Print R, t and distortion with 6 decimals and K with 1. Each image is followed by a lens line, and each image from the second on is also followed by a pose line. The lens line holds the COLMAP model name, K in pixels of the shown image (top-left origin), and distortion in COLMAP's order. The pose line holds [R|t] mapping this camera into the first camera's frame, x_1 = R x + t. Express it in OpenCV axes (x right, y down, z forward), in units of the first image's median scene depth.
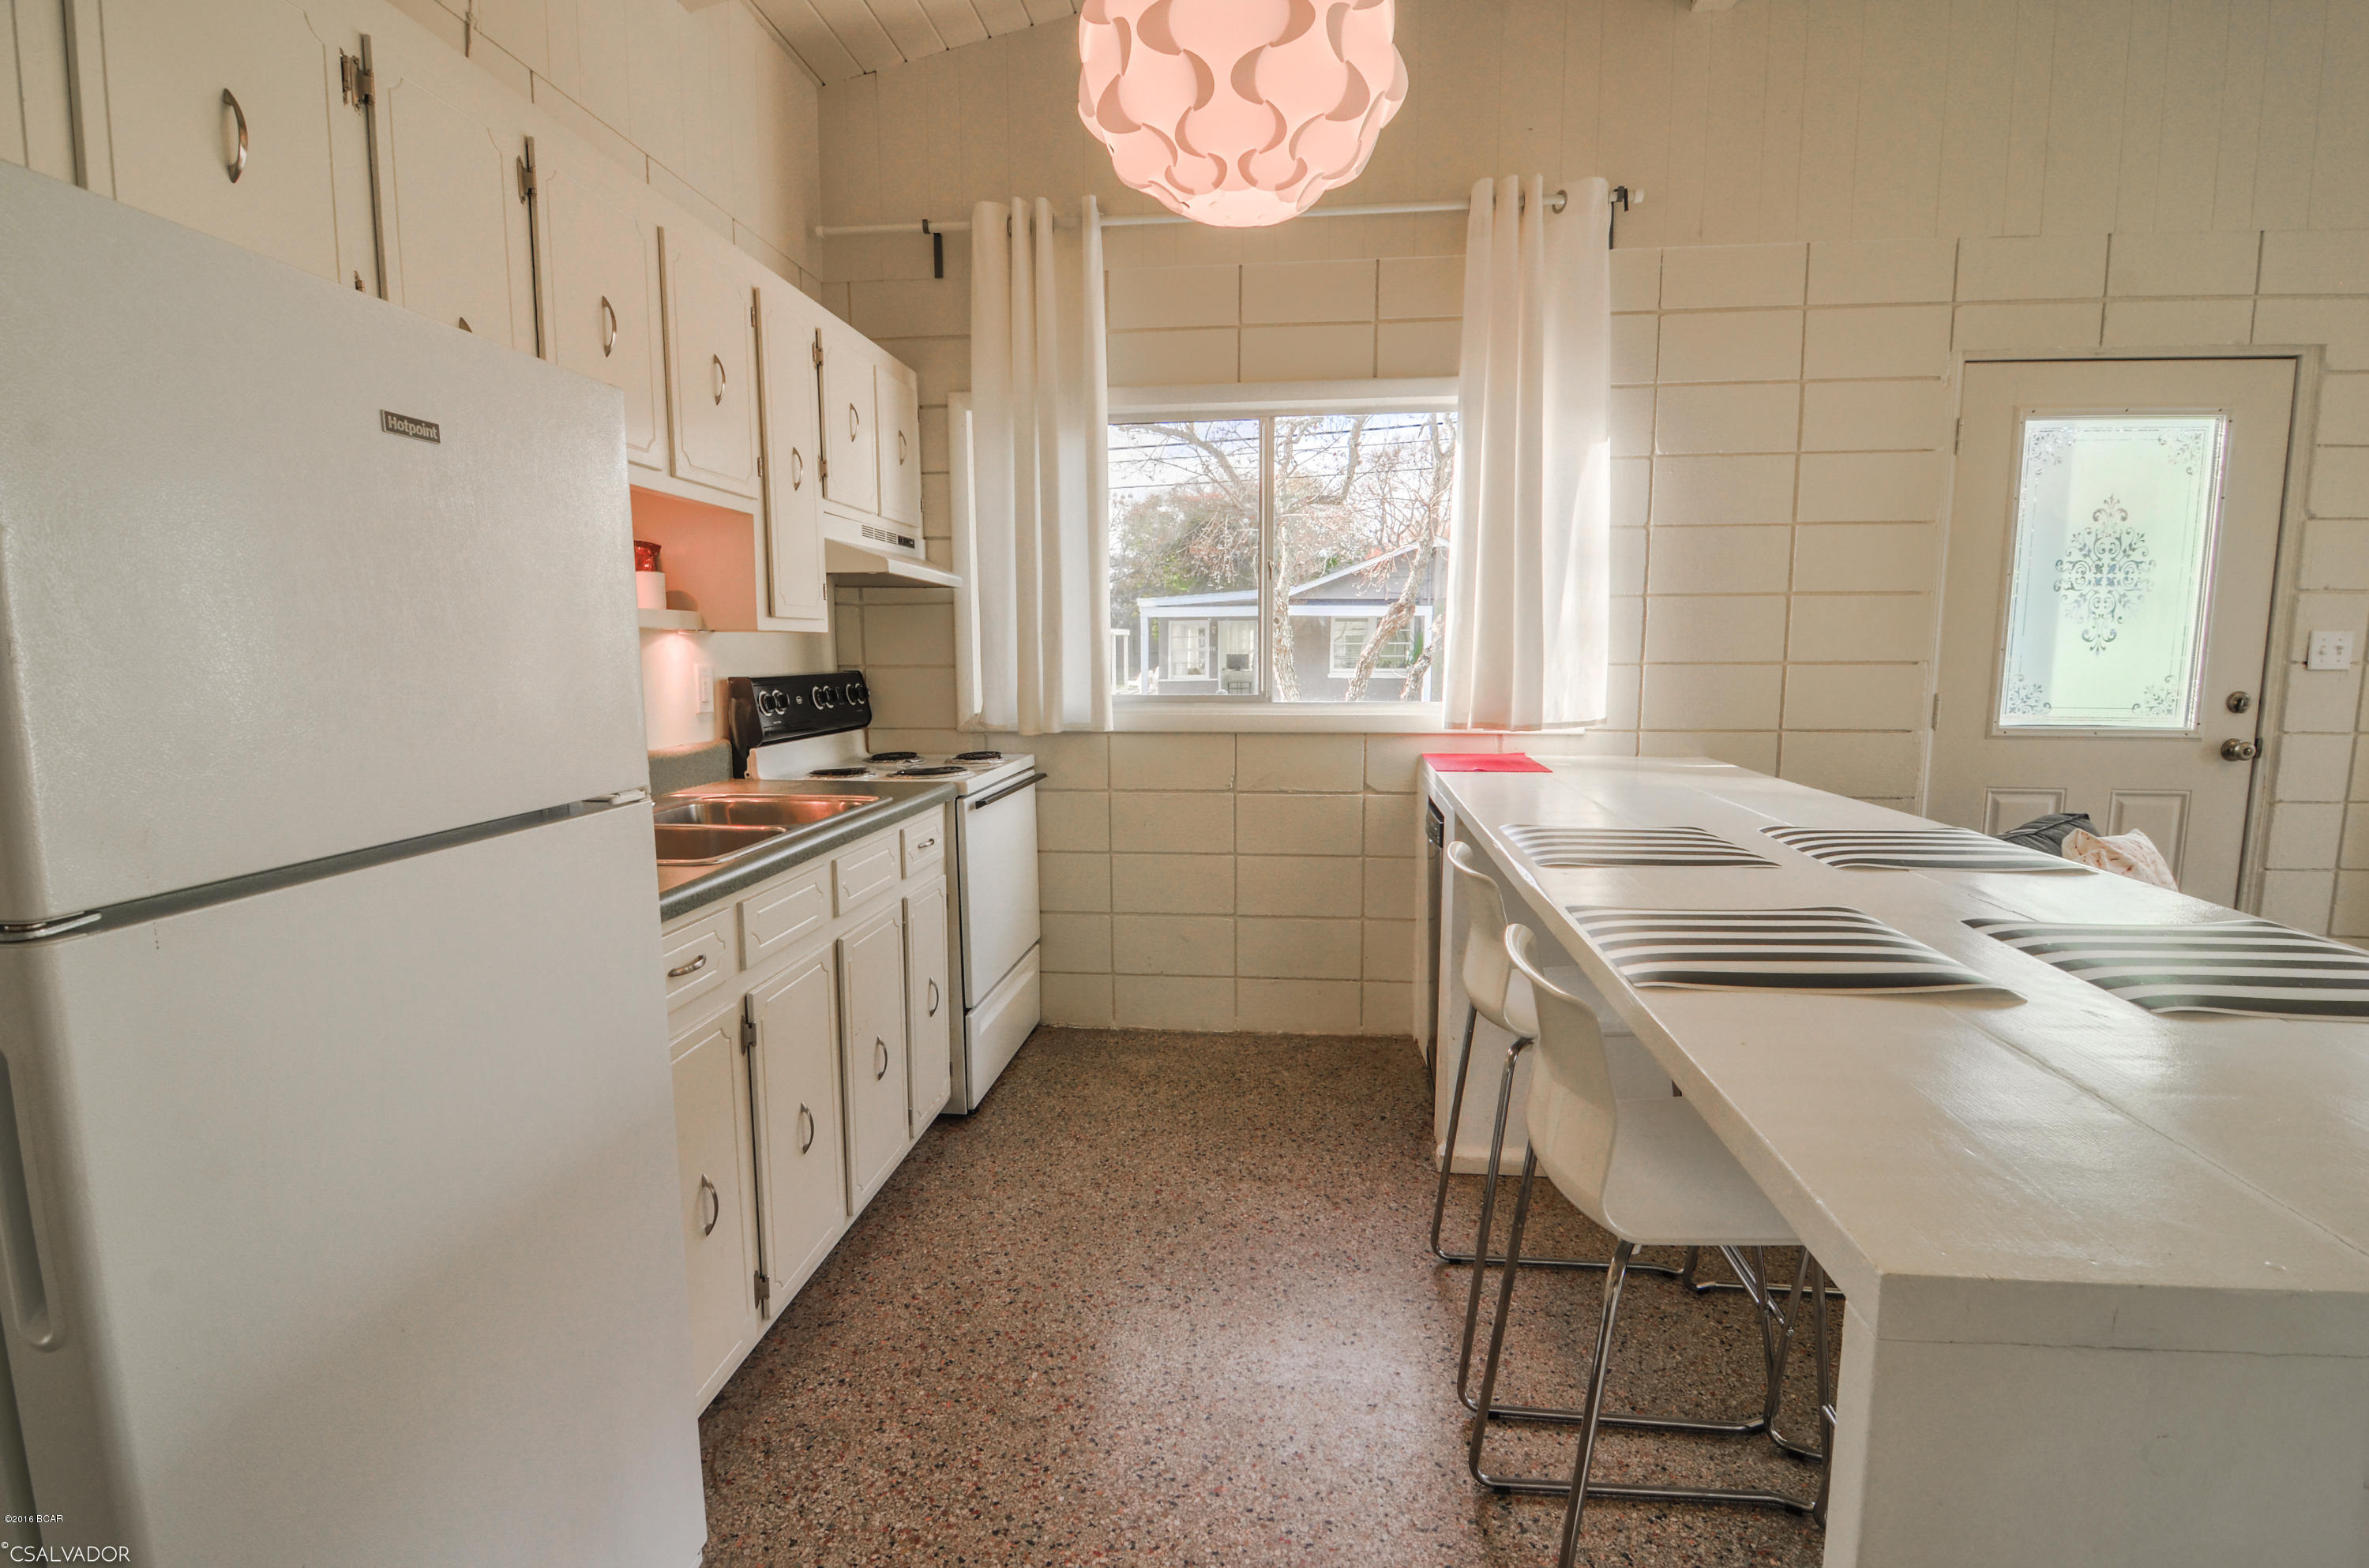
lens RADIAL K [[1150.2, 0, 1184.5], [0, 1150.2, 784.0], [0, 0, 1]] dist [-0.004075, -0.009410]
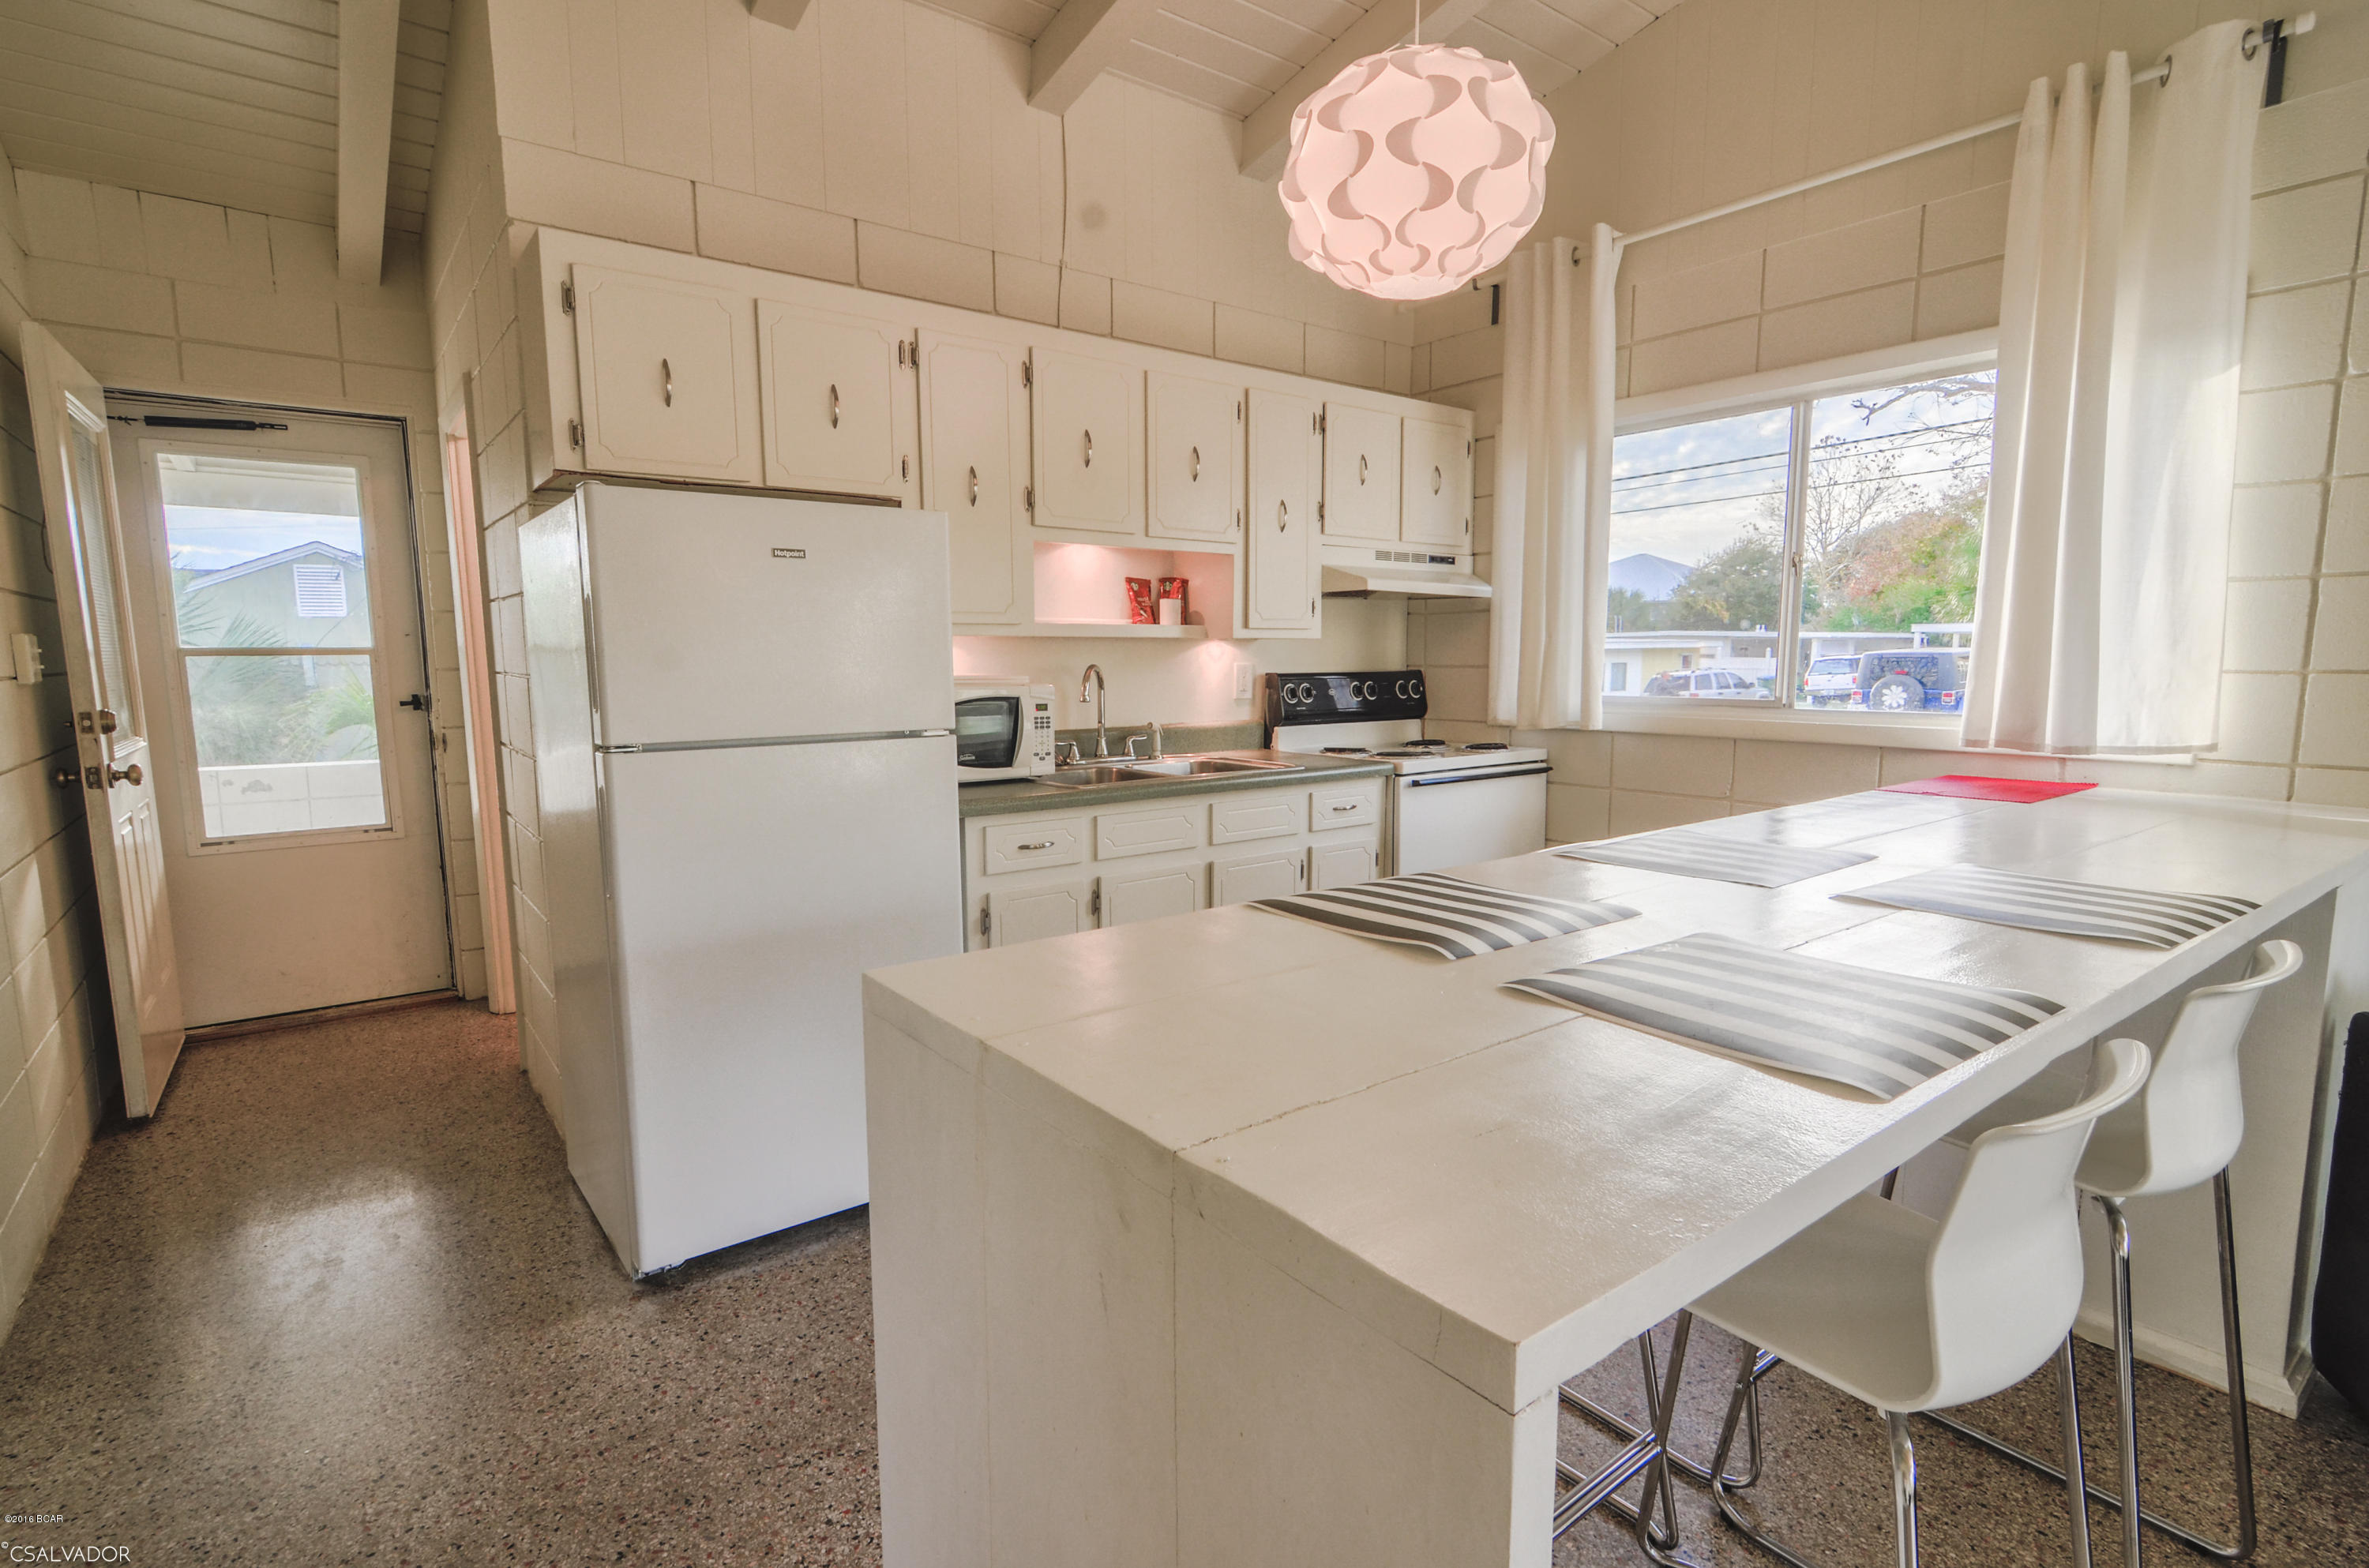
lens RADIAL K [[1161.6, 0, 1184.5], [0, 1161.6, 784.0], [0, 0, 1]] dist [-0.000752, 0.000605]
pose [[0.690156, 0.081717, -0.719032, 0.559920], [-0.083452, 0.995962, 0.033090, -0.001134], [0.718833, 0.037167, 0.694188, 0.000301]]
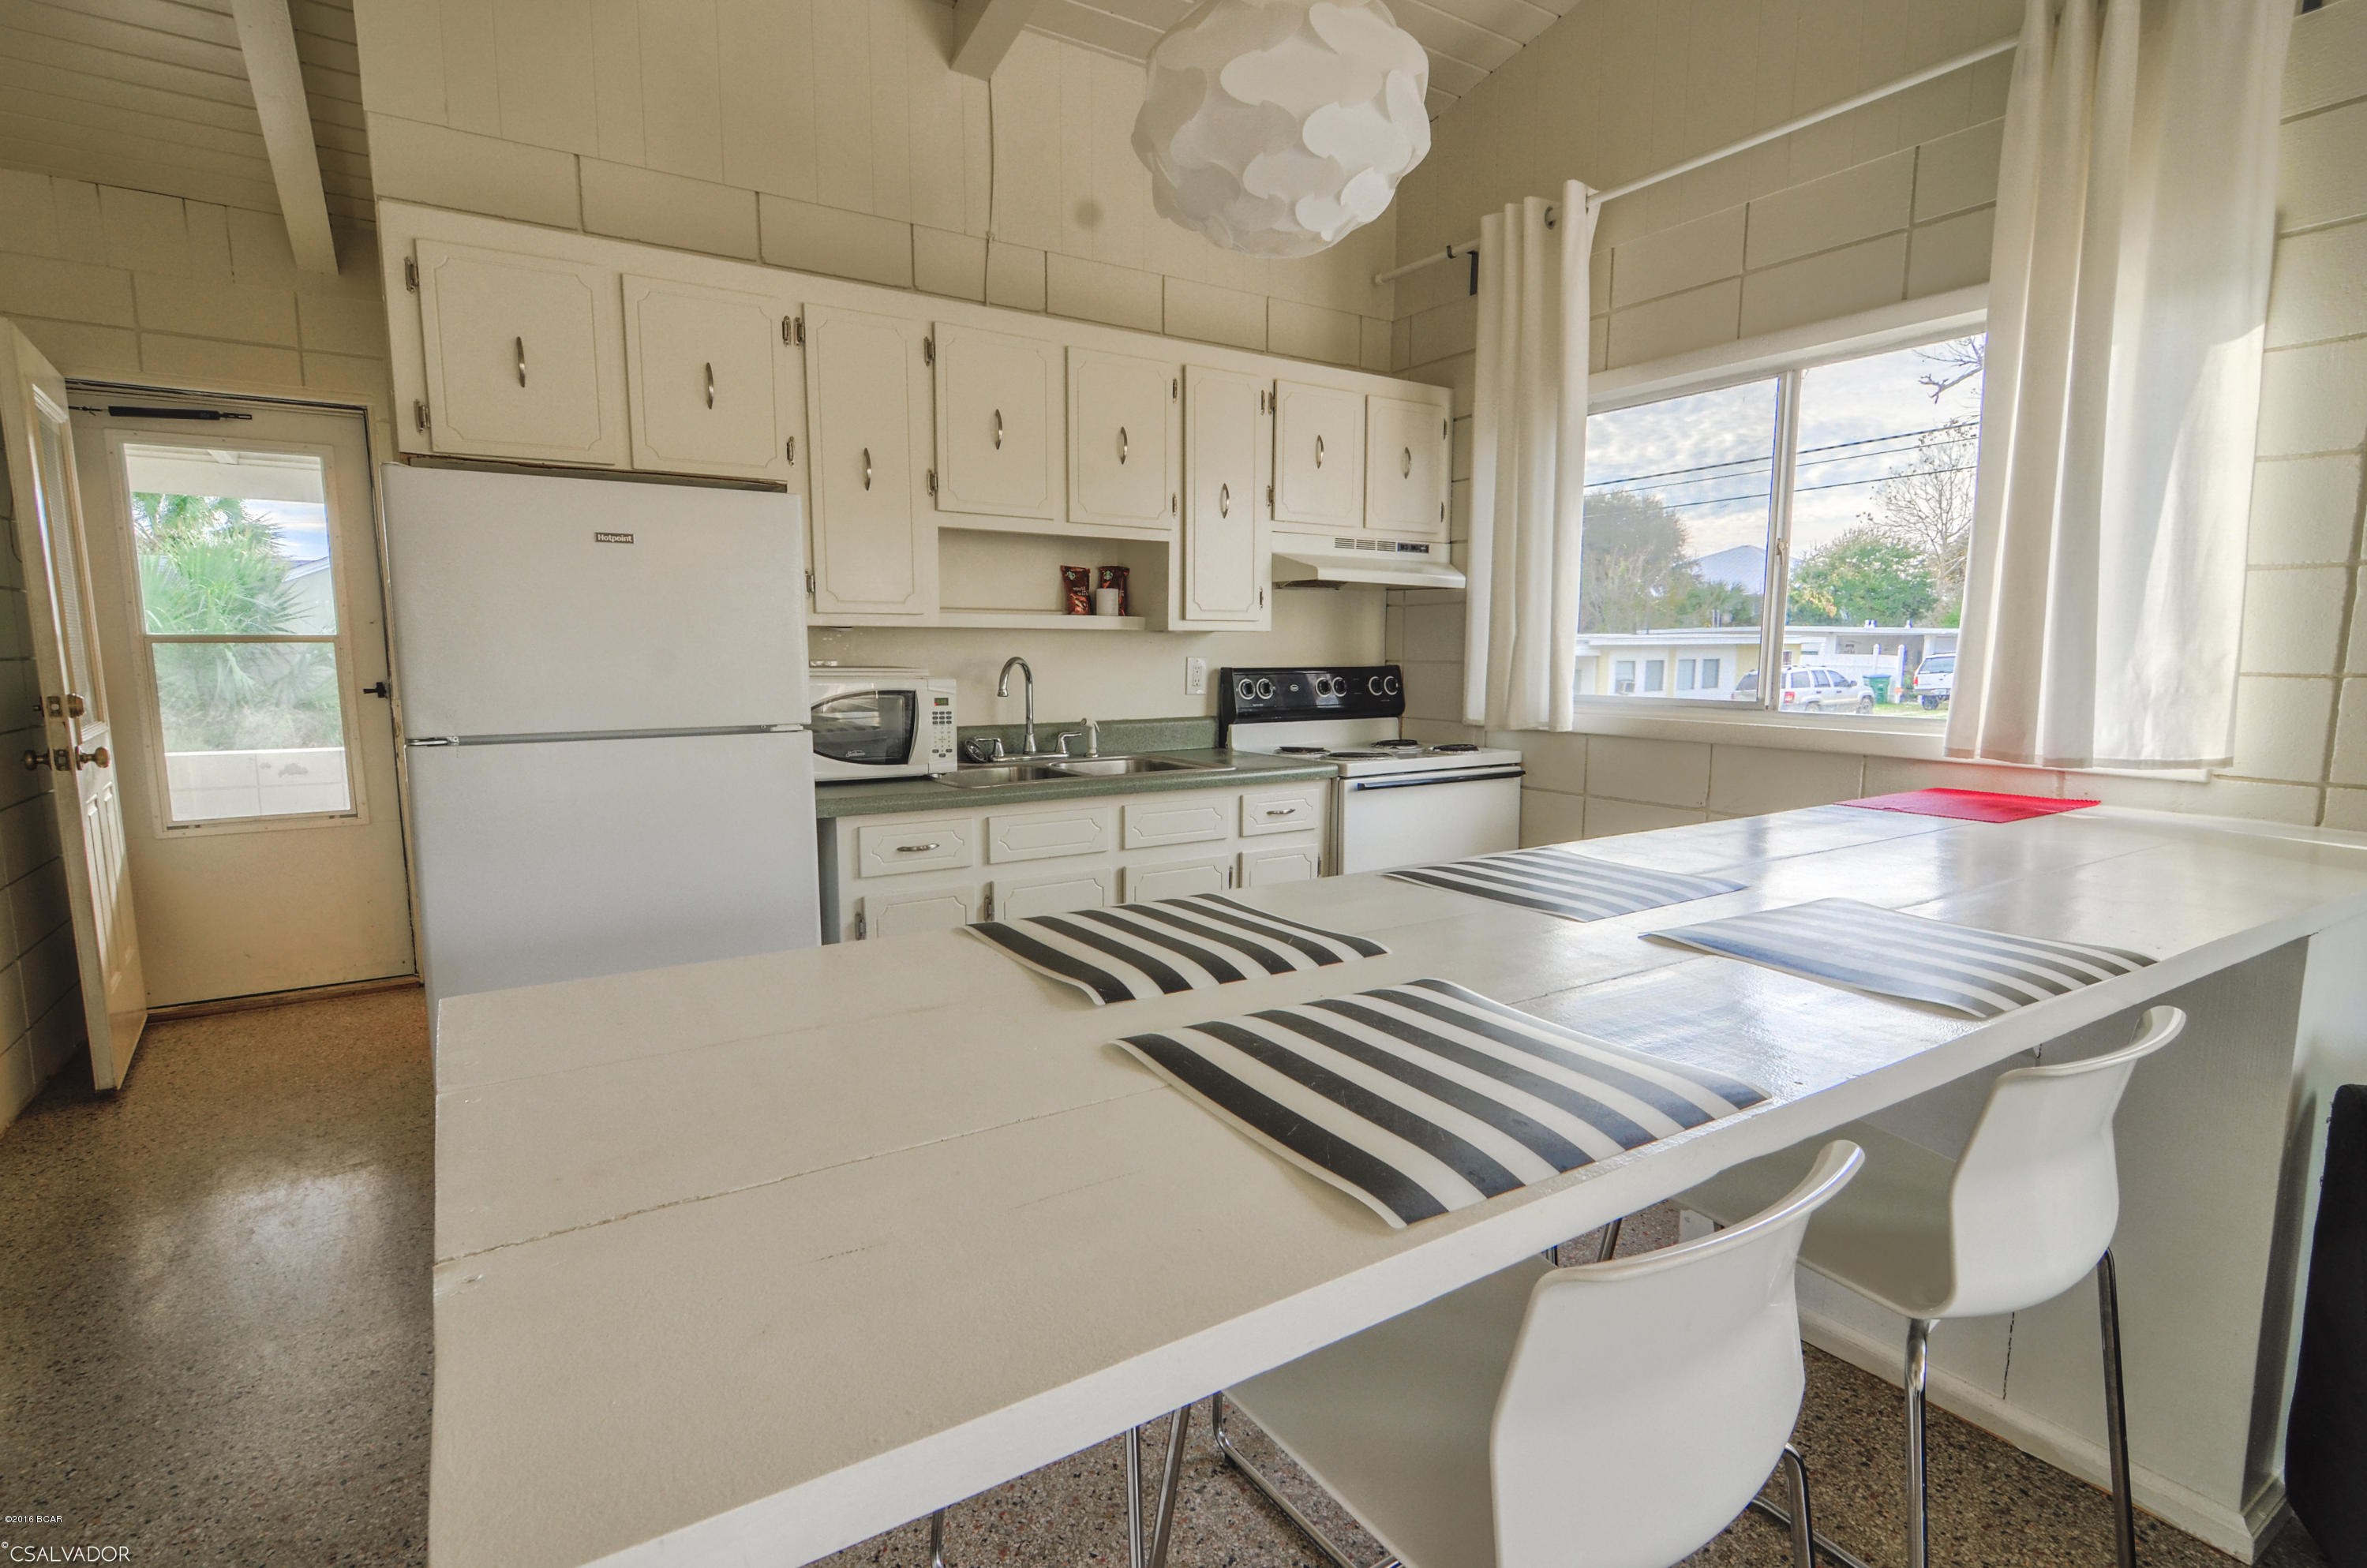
lens RADIAL K [[1165.2, 0, 1183.5], [0, 1165.2, 784.0], [0, 0, 1]] dist [-0.001668, 0.000939]
pose [[0.630488, 0.096257, -0.770207, 0.624393], [-0.095595, 0.994356, 0.046017, -0.021467], [0.770290, 0.044615, 0.636131, 0.169923]]
